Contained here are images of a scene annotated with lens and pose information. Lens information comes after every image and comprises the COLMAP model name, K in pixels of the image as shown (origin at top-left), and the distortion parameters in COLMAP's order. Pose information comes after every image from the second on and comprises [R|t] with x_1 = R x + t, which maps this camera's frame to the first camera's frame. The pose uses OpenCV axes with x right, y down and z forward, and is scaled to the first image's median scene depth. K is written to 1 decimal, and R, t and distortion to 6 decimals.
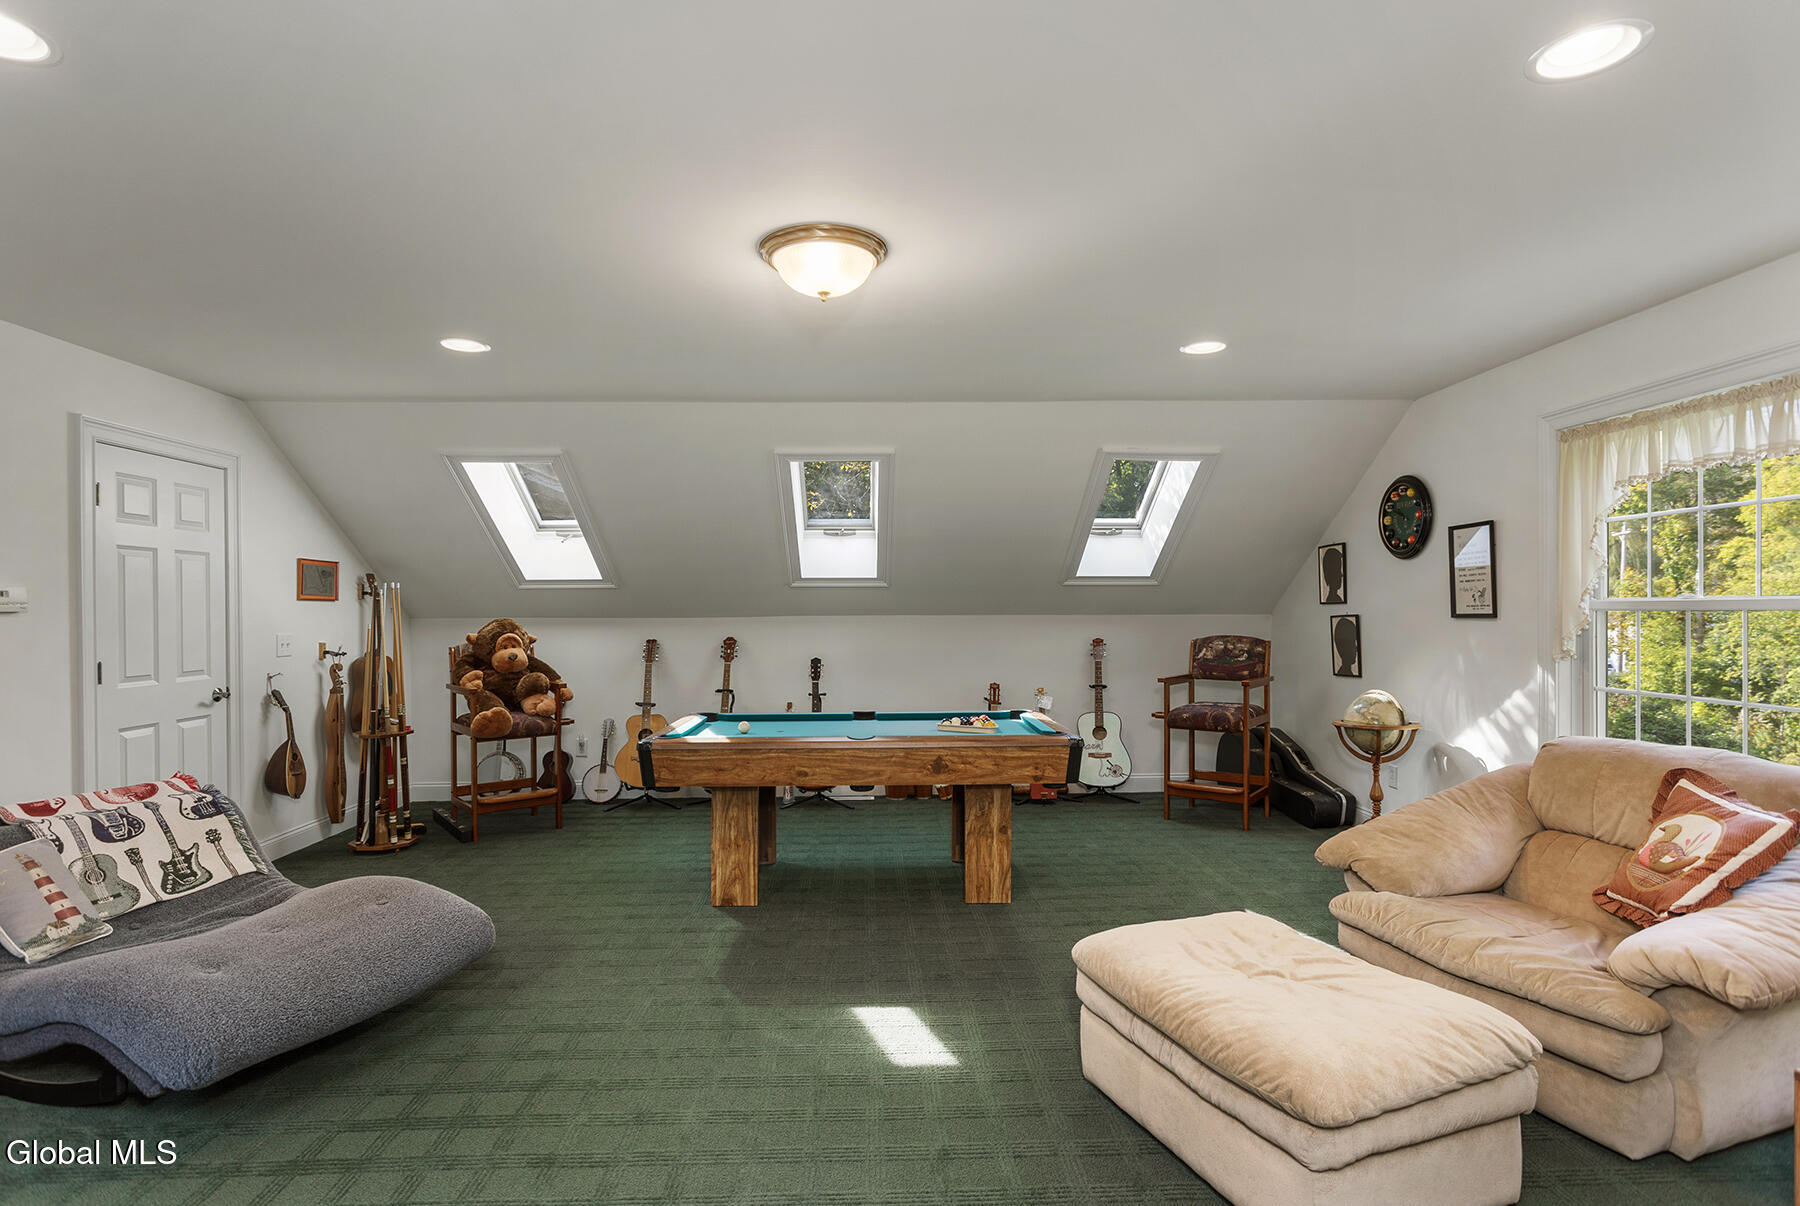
lens RADIAL K [[928.4, 0, 903.4], [0, 928.4, 617.4], [0, 0, 1]] dist [0.005244, 0.000950]
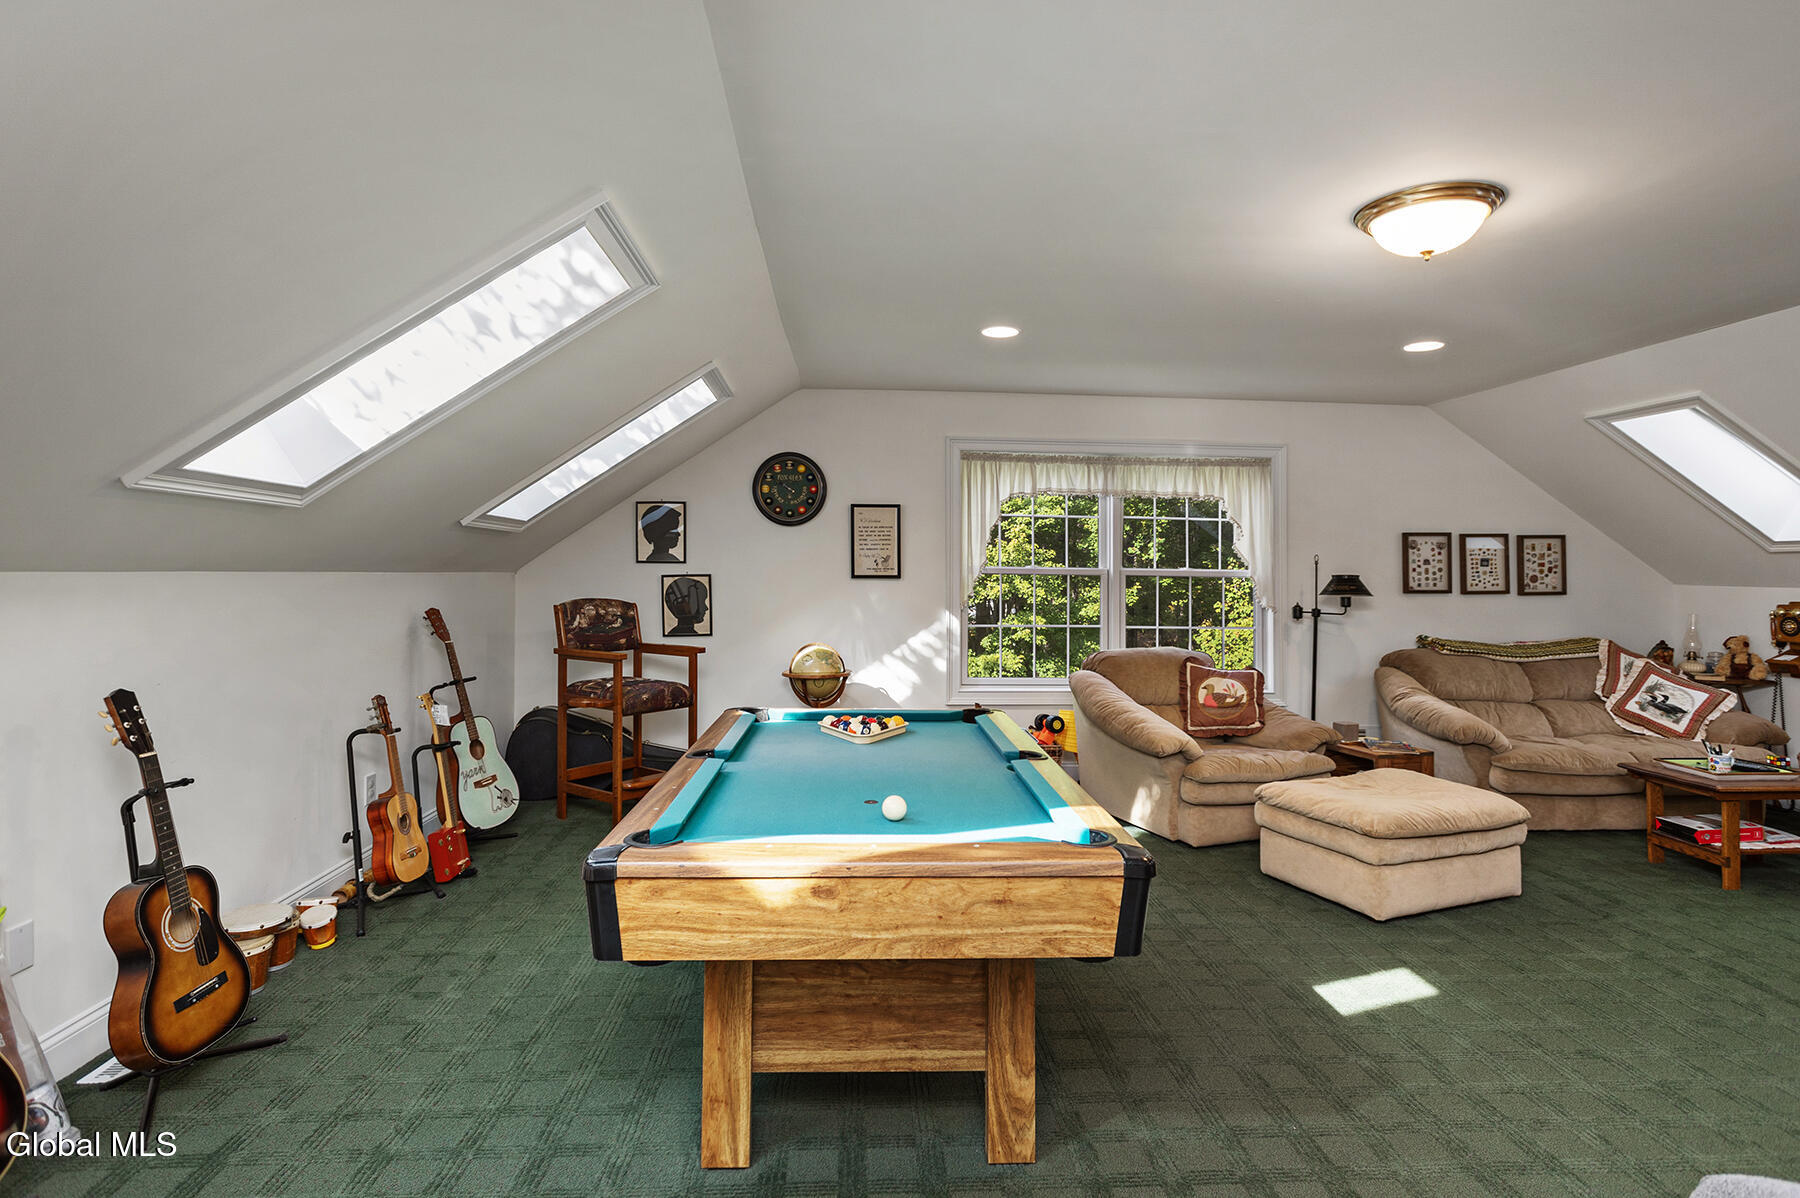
lens RADIAL K [[928.4, 0, 905.6], [0, 928.4, 557.7], [0, 0, 1]] dist [0.005244, 0.000950]
pose [[-0.026733, 0.017785, 0.999484, -0.638735], [-0.007901, 0.999807, -0.018002, -0.005539], [-0.999611, -0.008379, -0.026587, 0.964235]]
